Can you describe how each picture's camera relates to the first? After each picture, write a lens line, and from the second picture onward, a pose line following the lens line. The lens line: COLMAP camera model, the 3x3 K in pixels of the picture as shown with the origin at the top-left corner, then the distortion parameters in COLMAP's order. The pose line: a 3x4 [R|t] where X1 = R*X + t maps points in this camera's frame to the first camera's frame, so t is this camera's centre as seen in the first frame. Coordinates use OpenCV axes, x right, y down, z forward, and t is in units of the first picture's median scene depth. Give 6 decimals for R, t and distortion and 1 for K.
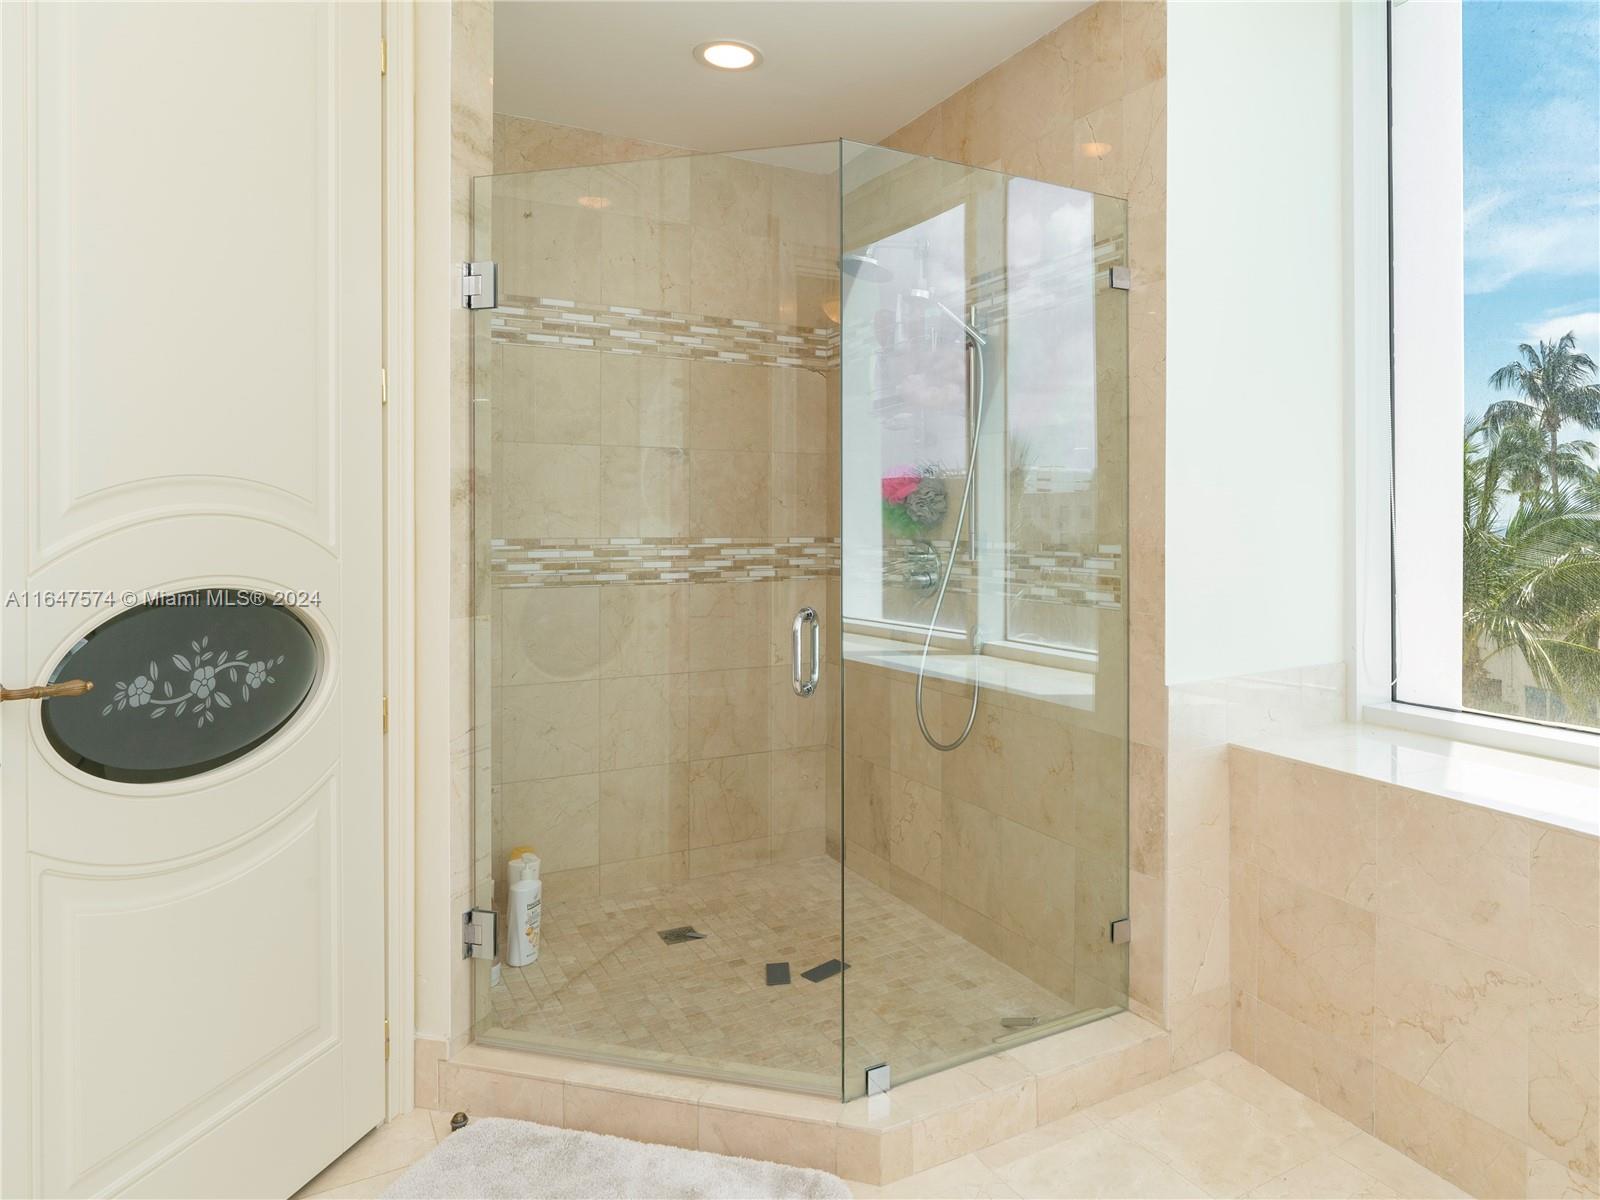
lens RADIAL K [[1021.1, 0, 851.6], [0, 1021.1, 522.9], [0, 0, 1]] dist [-0.005527, 0.003123]
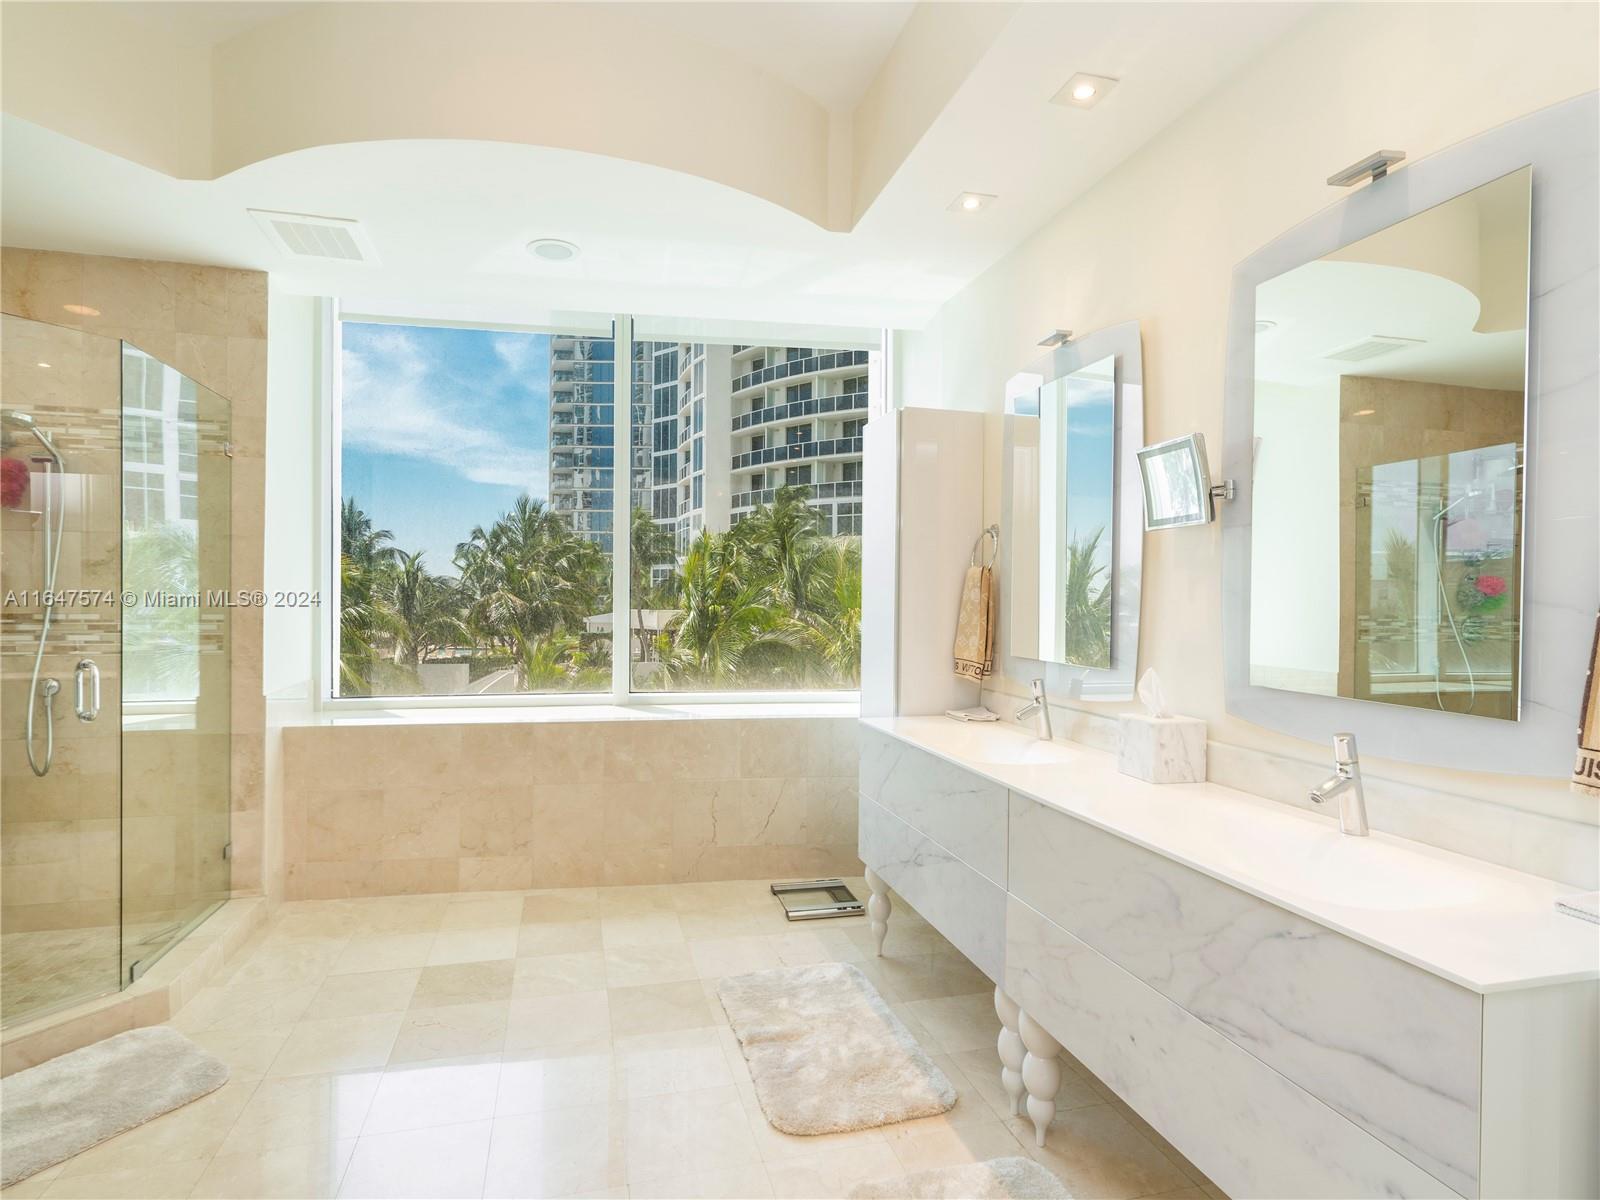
lens RADIAL K [[794.8, 0, 797.6], [0, 794.8, 601.3], [0, 0, 1]] dist [0.000557, -0.000033]
pose [[0.270784, -0.003733, 0.962633, -0.708502], [-0.008114, 0.999948, 0.006160, -0.013781], [-0.962606, -0.009479, 0.270740, -0.214341]]
